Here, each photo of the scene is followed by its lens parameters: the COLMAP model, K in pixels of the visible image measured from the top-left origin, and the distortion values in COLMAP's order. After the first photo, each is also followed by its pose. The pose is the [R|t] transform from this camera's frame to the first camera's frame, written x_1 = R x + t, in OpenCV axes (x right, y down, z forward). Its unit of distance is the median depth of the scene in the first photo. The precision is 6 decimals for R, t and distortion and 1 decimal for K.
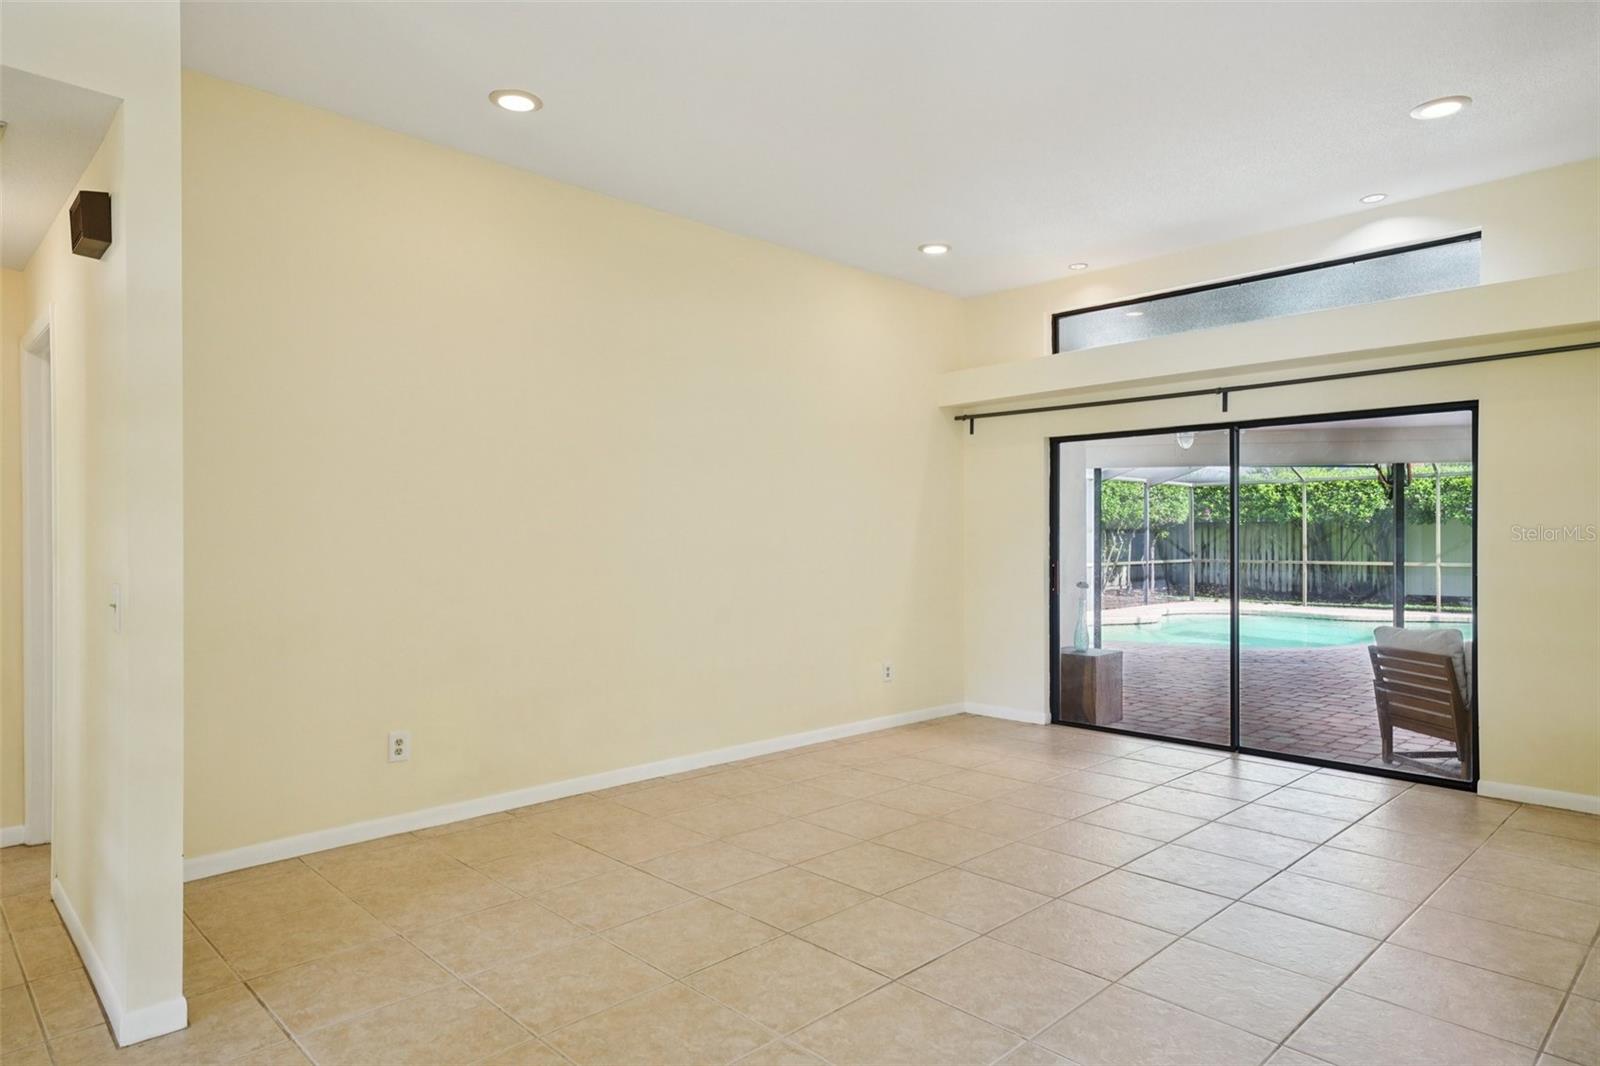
lens RADIAL K [[986.8, 0, 825.4], [0, 986.8, 540.9], [0, 0, 1]] dist [0.021605, 0.000971]
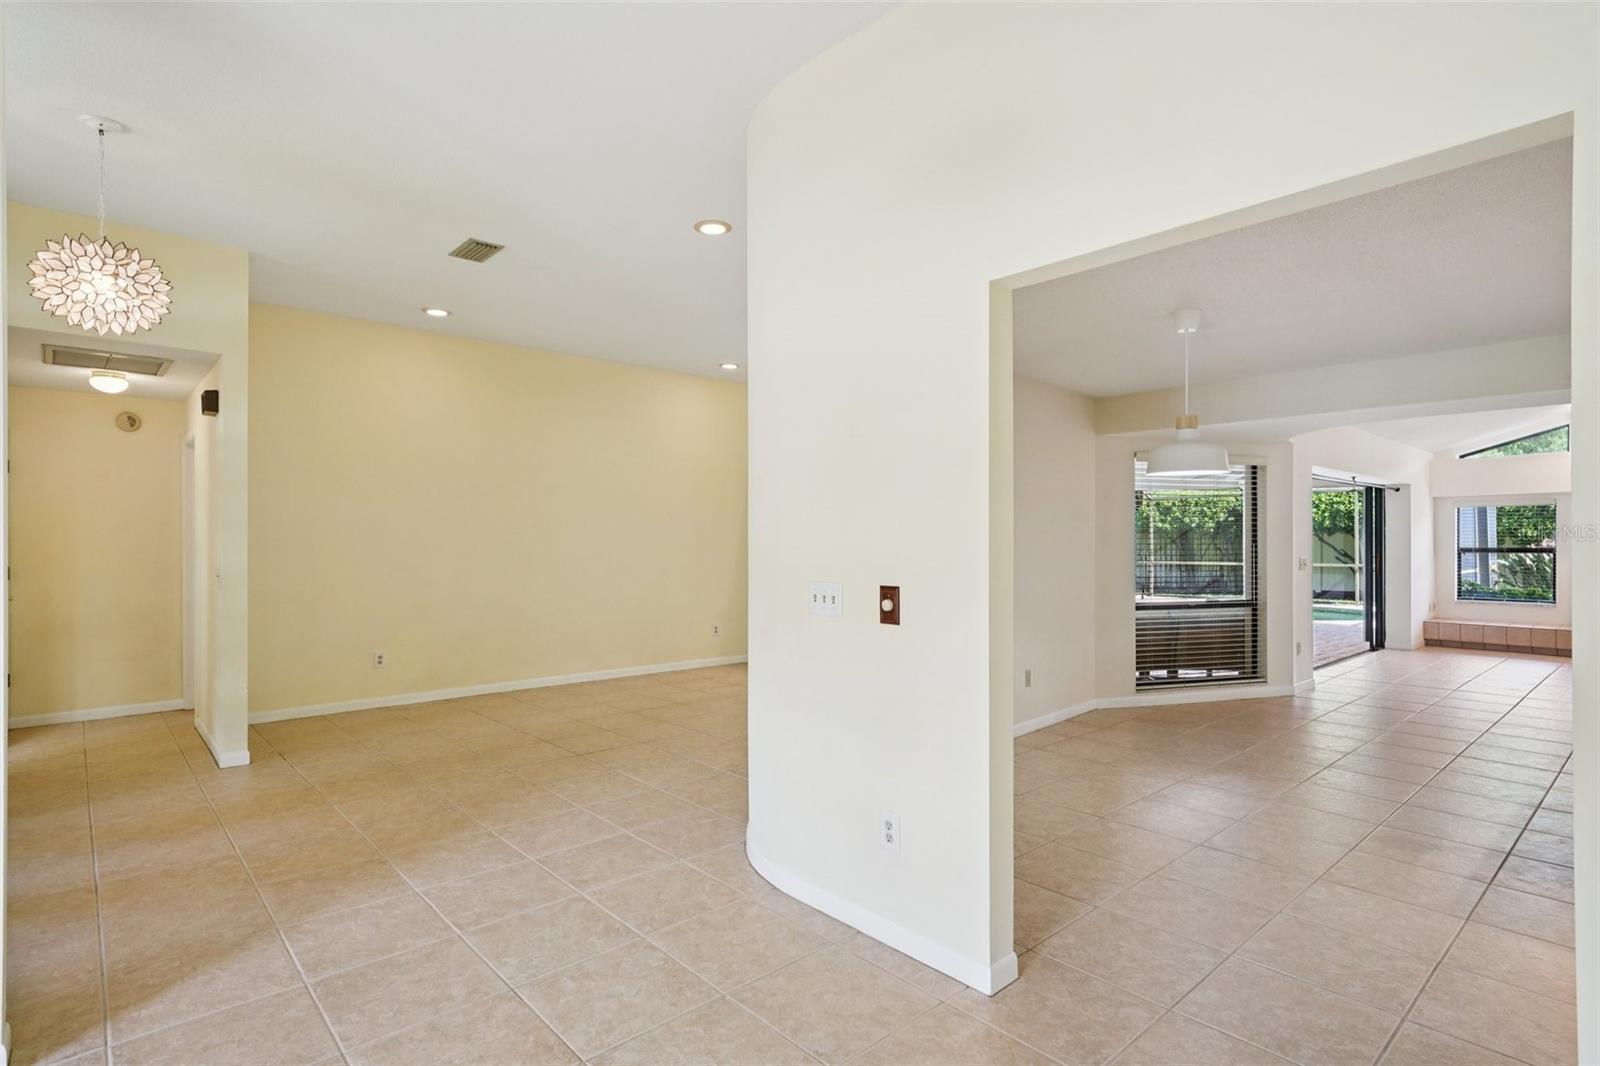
lens RADIAL K [[791.8, 0, 785.1], [0, 791.8, 541.7], [0, 0, 1]] dist [0.000702, 0.002792]
pose [[0.999478, 0.000300, -0.032309, 0.358880], [-0.000452, 0.999989, -0.004705, -0.002087], [0.032308, 0.004717, 0.999467, -0.428116]]
